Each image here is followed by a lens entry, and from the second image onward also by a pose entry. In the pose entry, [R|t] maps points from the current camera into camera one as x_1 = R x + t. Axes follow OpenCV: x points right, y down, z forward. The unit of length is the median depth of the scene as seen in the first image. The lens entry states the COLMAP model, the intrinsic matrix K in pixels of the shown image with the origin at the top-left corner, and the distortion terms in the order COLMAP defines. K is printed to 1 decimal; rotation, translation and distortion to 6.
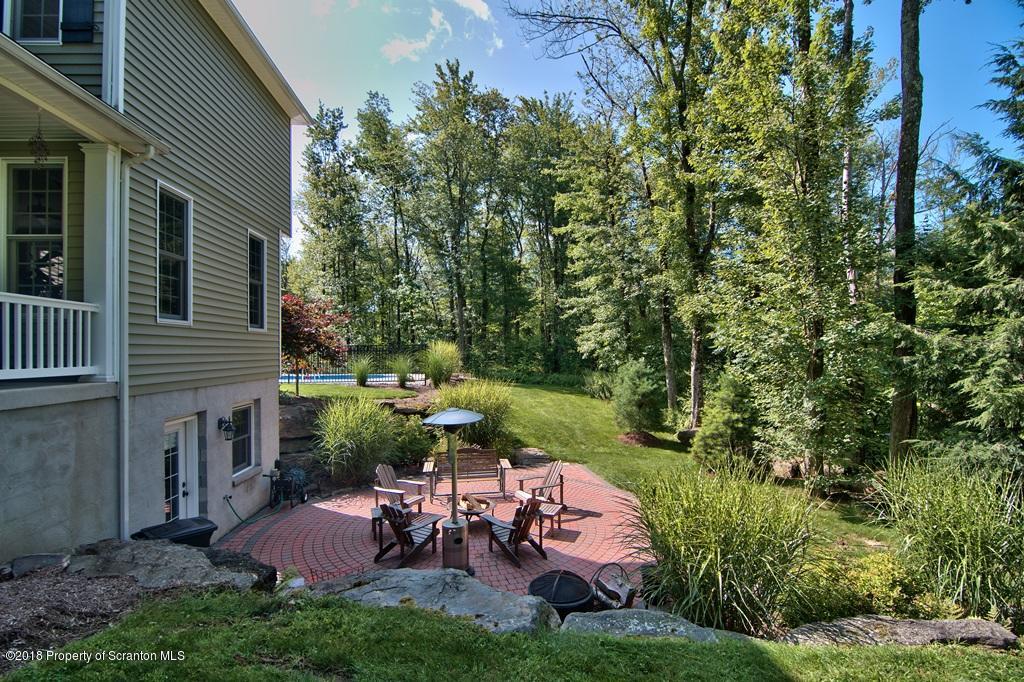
lens RADIAL K [[487.6, 0, 509.9], [0, 487.6, 353.6], [0, 0, 1]] dist [-0.014168, -0.004963]
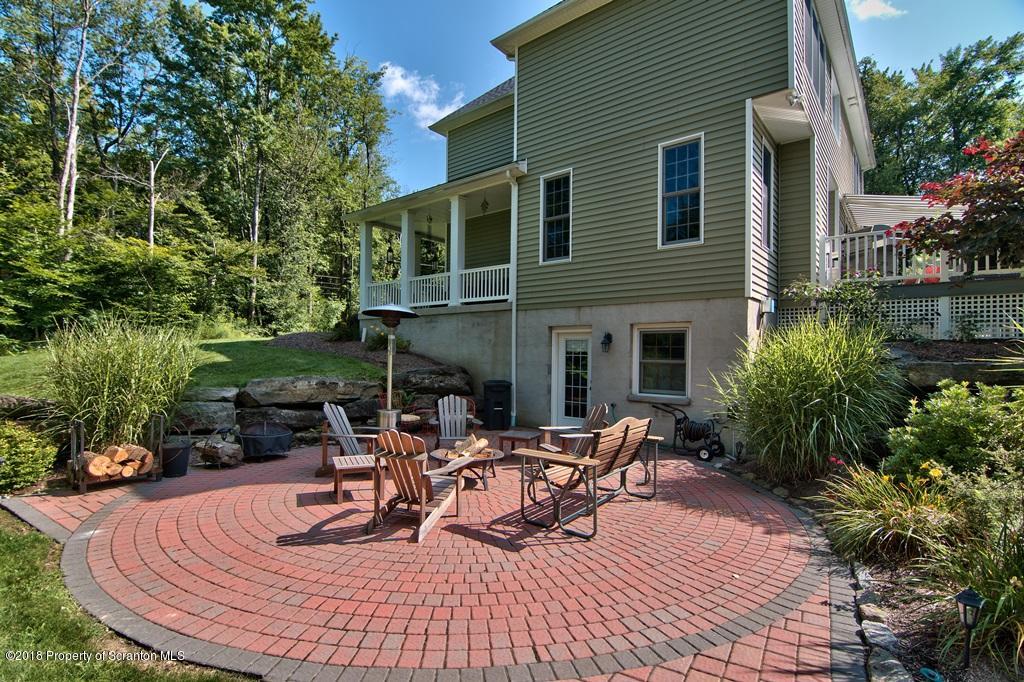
lens RADIAL K [[487.6, 0, 509.9], [0, 487.6, 353.6], [0, 0, 1]] dist [-0.014168, -0.004963]
pose [[-0.694888, -0.010512, -0.719041, 0.358564], [-0.017324, 0.999848, 0.002126, 0.162632], [0.718910, 0.013934, -0.694964, 1.465555]]
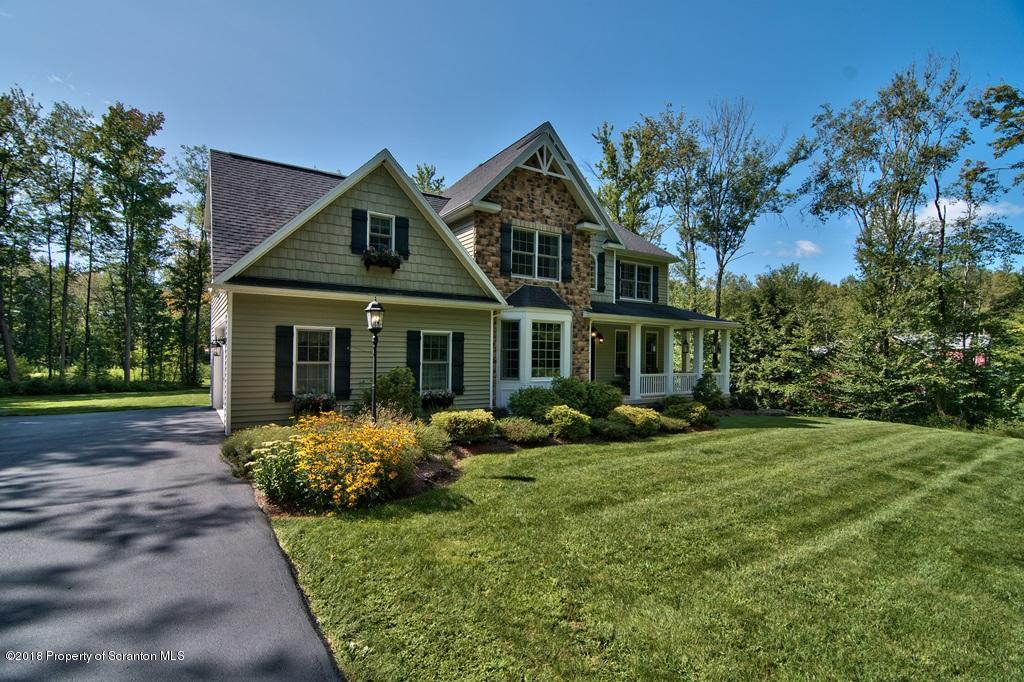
lens RADIAL K [[487.6, 0, 509.9], [0, 487.6, 353.6], [0, 0, 1]] dist [-0.014168, -0.004963]
pose [[0.867535, 0.016518, 0.497103, -2.470857], [-0.011518, 0.999848, -0.013122, -0.107178], [-0.497244, 0.005658, 0.867593, -1.501301]]
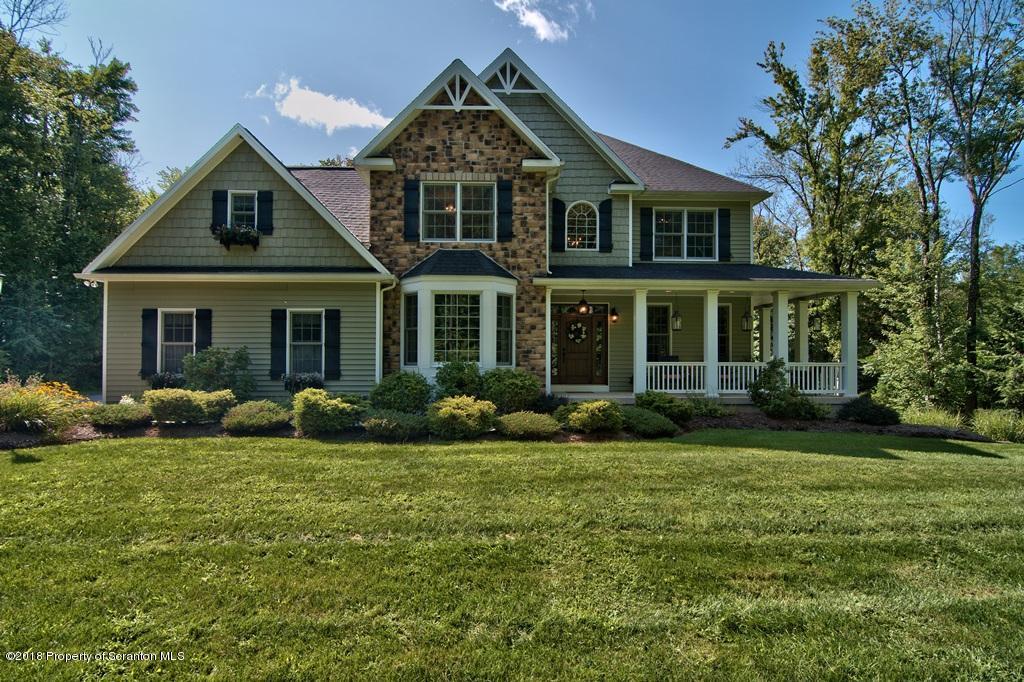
lens RADIAL K [[487.6, 0, 509.9], [0, 487.6, 353.6], [0, 0, 1]] dist [-0.014168, -0.004963]
pose [[0.999616, 0.007669, -0.026615, -1.414787], [-0.008168, 0.999792, -0.018679, -0.052500], [0.026466, 0.018889, 0.999471, -1.442617]]
